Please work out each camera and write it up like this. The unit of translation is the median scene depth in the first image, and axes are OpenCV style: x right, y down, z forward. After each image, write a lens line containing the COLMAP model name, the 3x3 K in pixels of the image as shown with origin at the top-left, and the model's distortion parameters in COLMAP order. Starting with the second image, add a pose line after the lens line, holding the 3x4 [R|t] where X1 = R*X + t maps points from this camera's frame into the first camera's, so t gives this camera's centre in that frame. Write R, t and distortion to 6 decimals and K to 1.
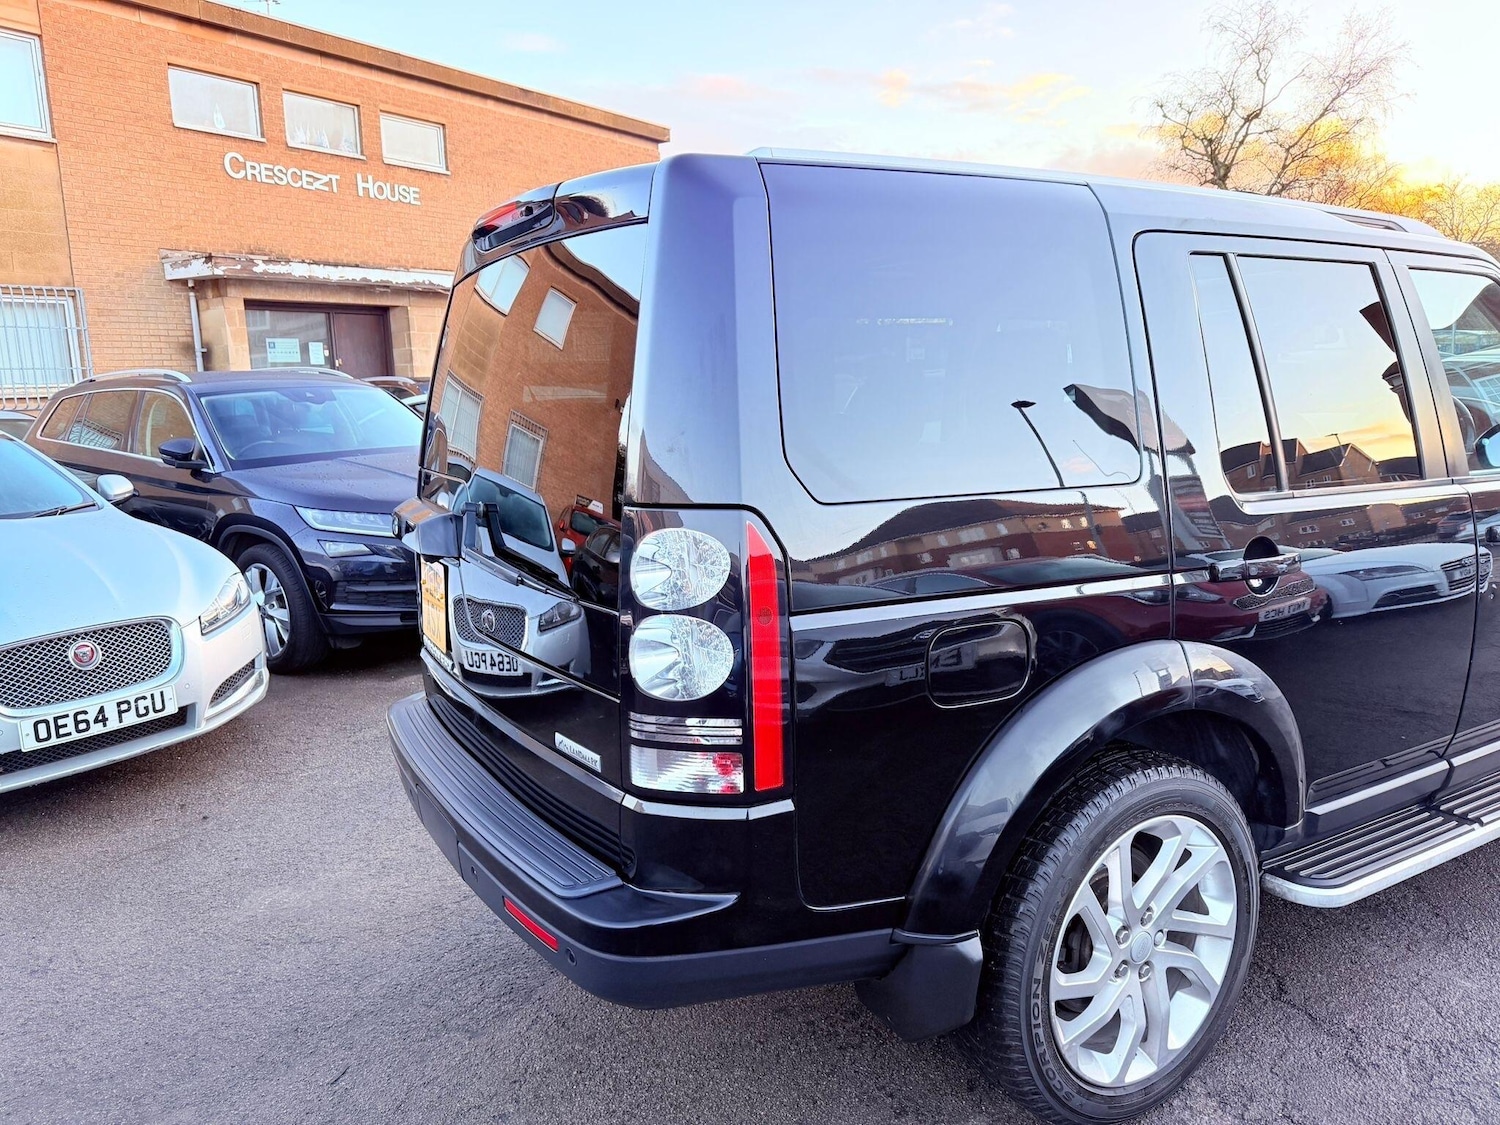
lens RADIAL K [[1072.4, 0, 748.8], [0, 1072.4, 555.1], [0, 0, 1]] dist [0.005837, -0.015225]
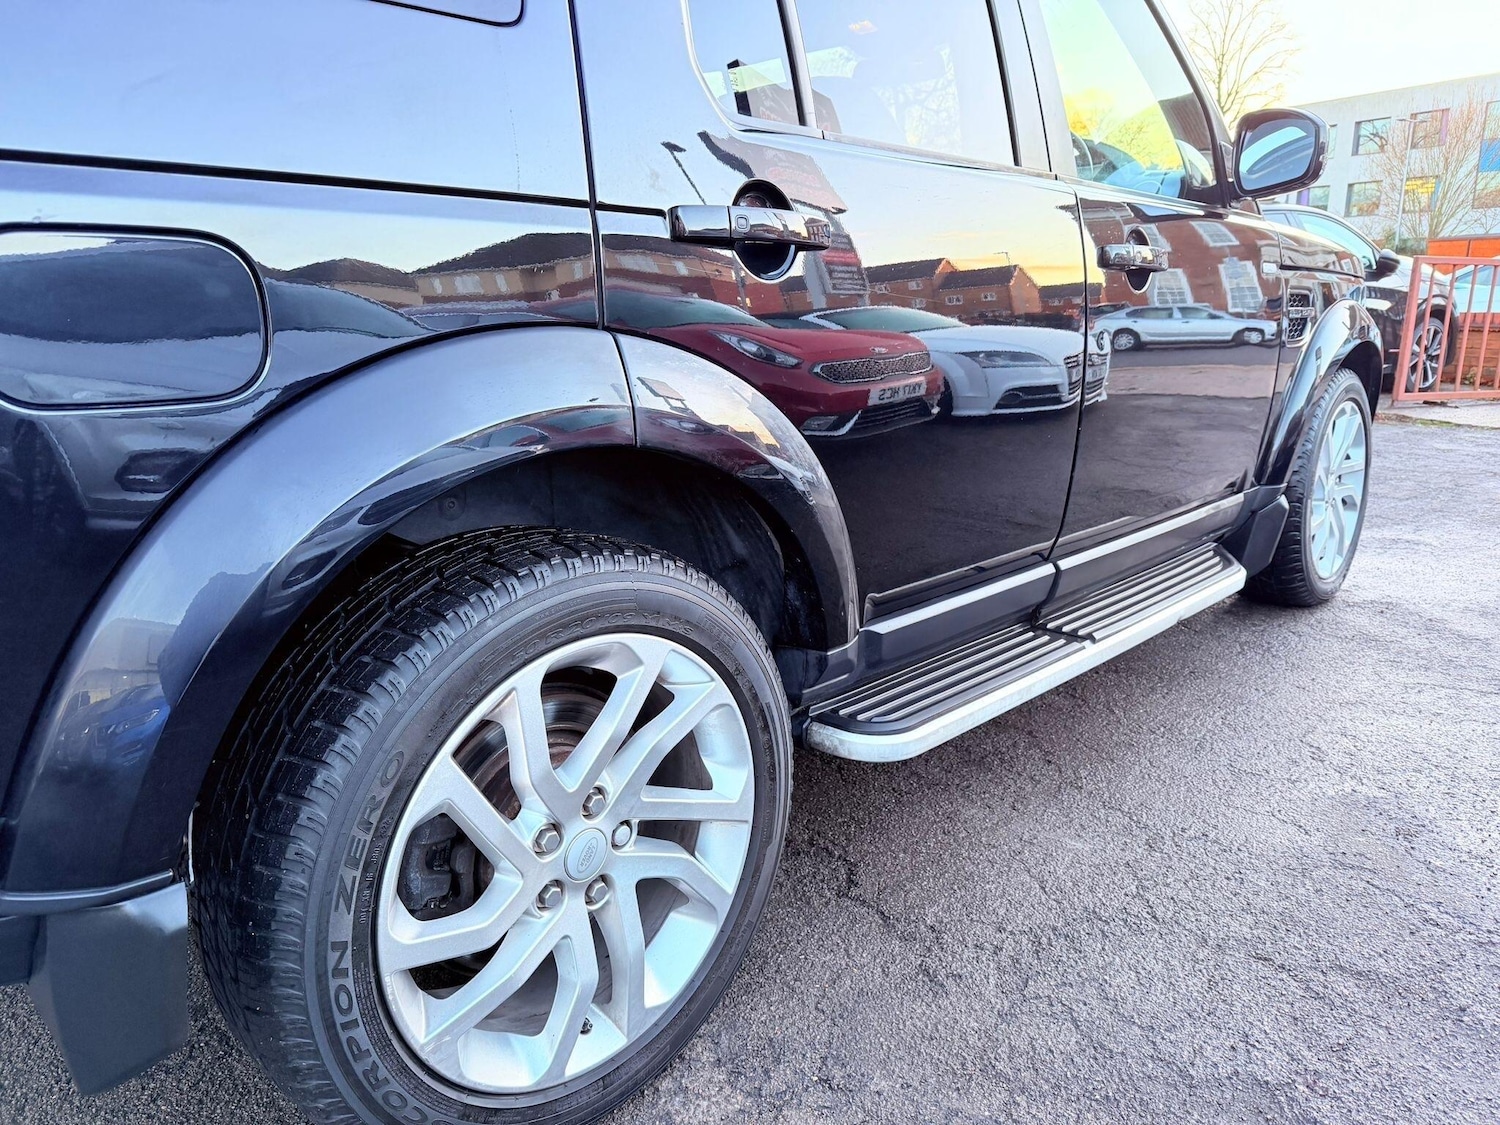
lens RADIAL K [[1072.4, 0, 763.3], [0, 1072.4, 546.8], [0, 0, 1]] dist [0.005837, -0.015225]
pose [[0.961747, -0.046734, 0.269922, 0.252305], [0.028702, 0.997108, 0.070371, 0.124620], [-0.272430, -0.059932, 0.960307, 0.328931]]
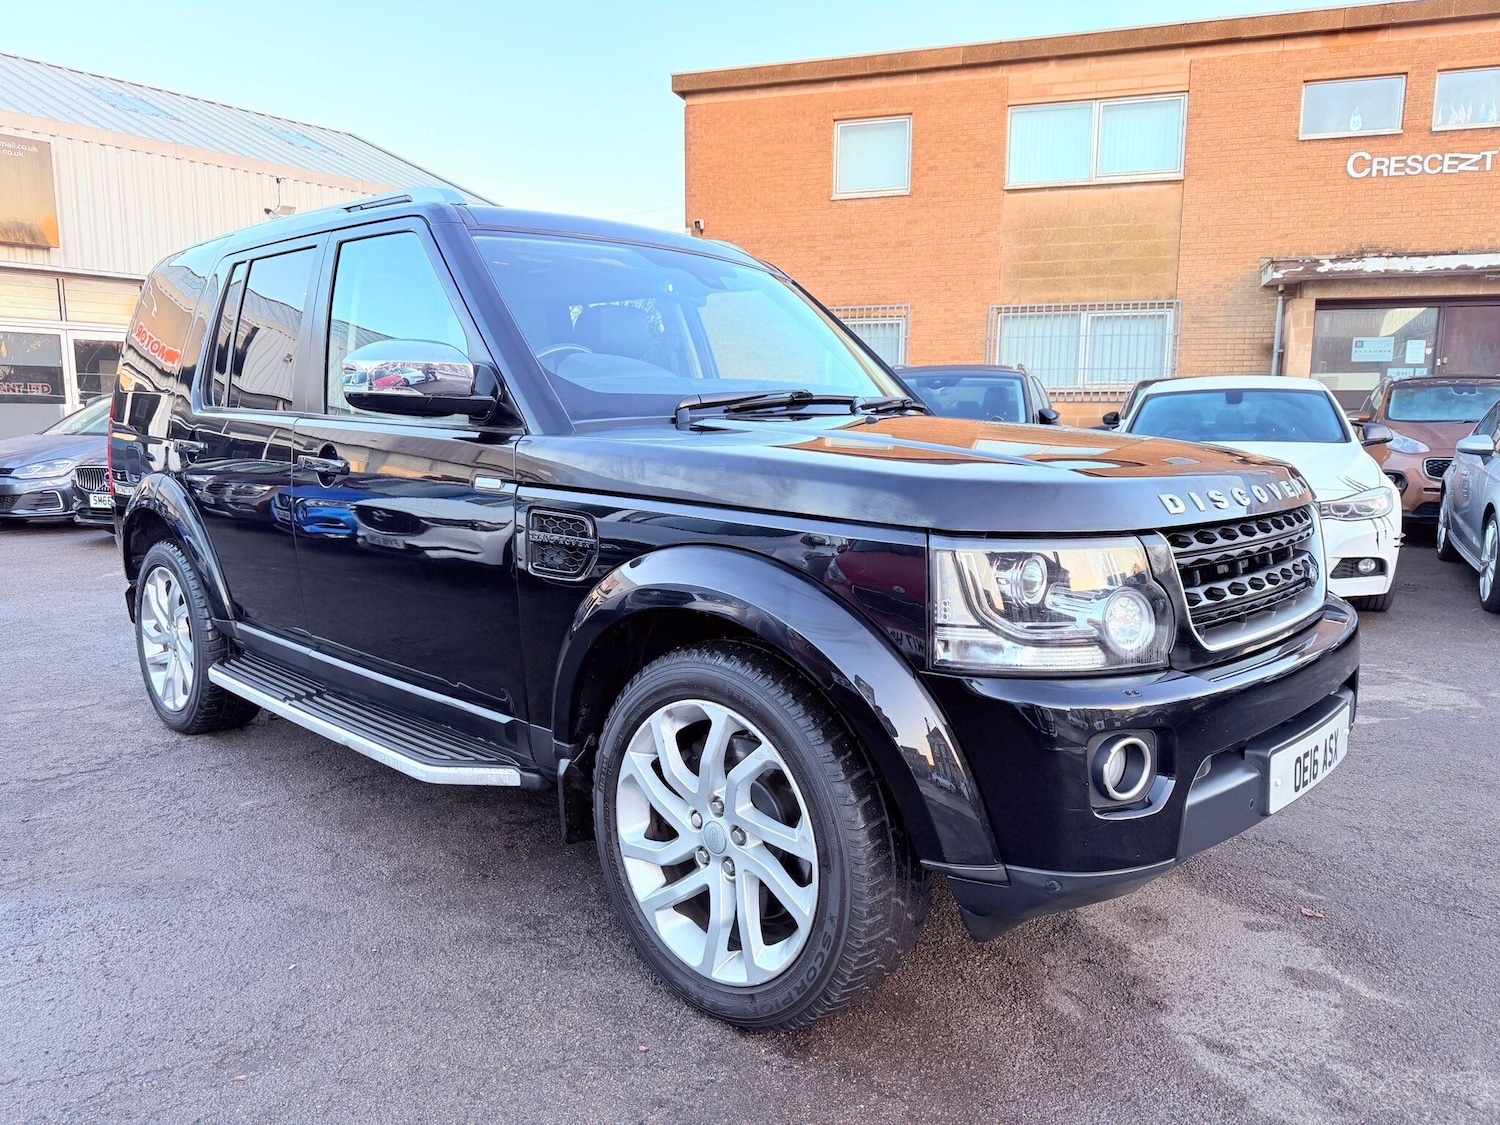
lens RADIAL K [[1072.4, 0, 747.9], [0, 1072.4, 554.8], [0, 0, 1]] dist [0.005837, -0.015225]
pose [[0.284396, 0.153596, -0.946323, 2.008435], [-0.163315, 0.980417, 0.110048, -0.133720], [0.944694, 0.123252, 0.303911, 1.132659]]
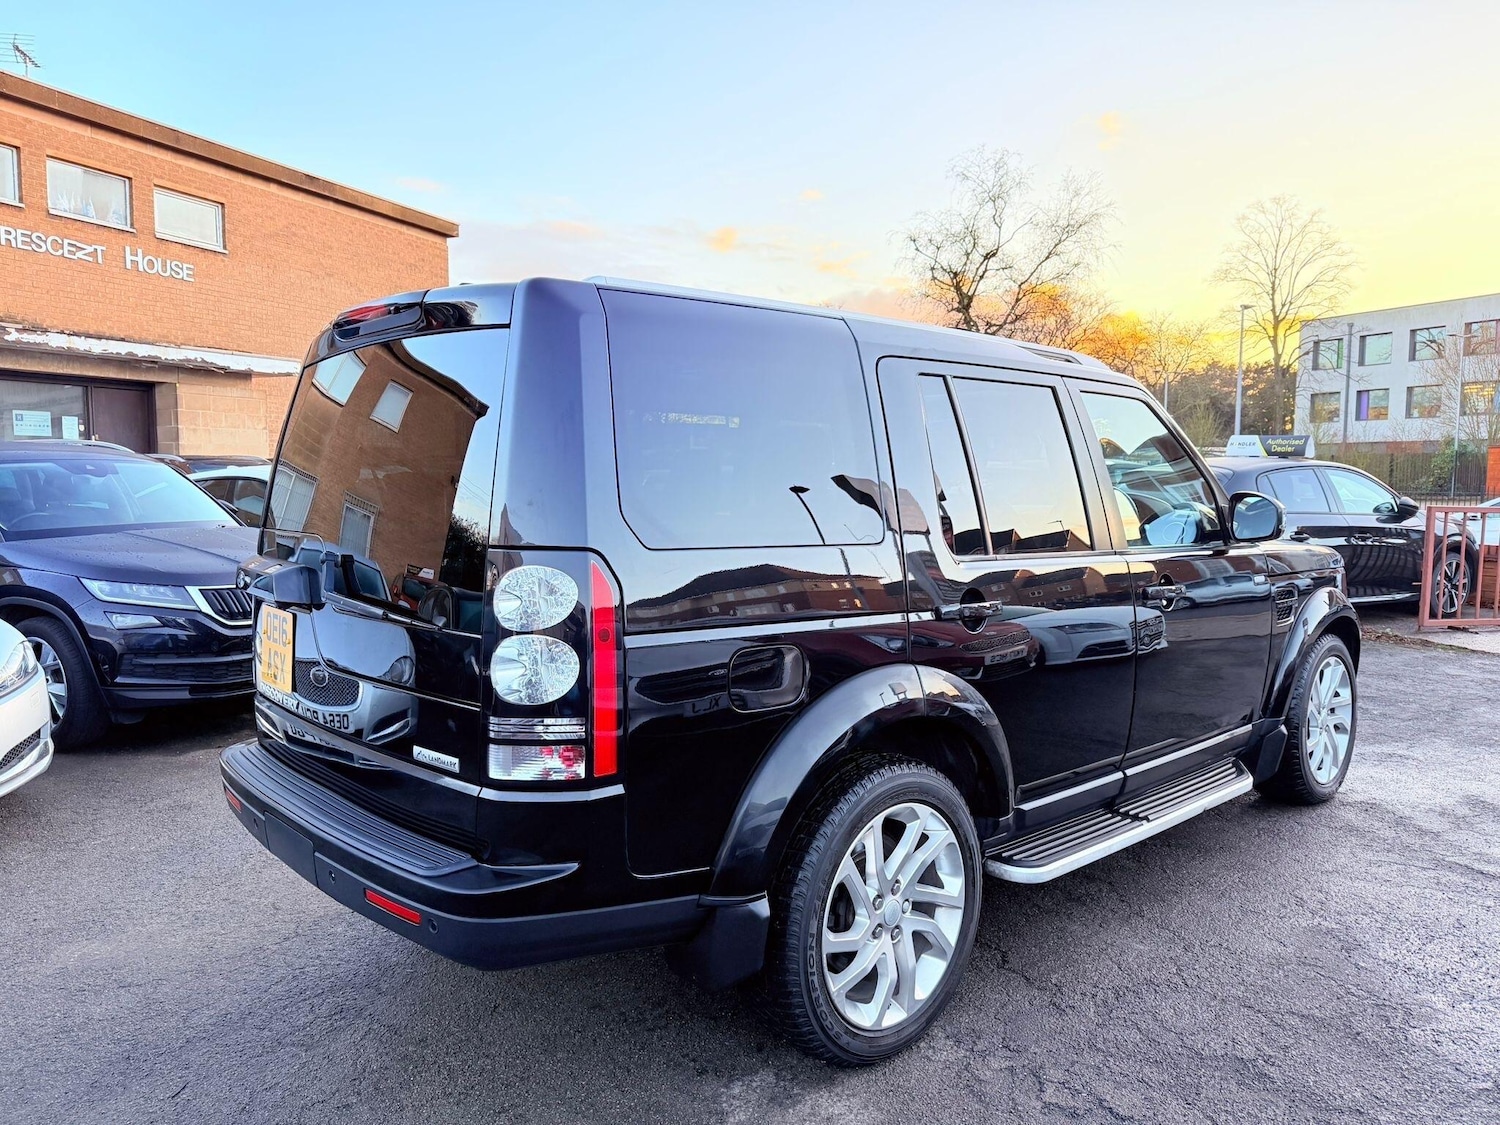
lens RADIAL K [[1072.4, 0, 754.0], [0, 1072.4, 542.1], [0, 0, 1]] dist [0.005837, -0.015225]
pose [[0.978077, 0.016931, 0.207555, -0.049390], [0.003899, 0.995026, -0.099539, 0.047724], [-0.208208, 0.098166, 0.973146, -0.188218]]
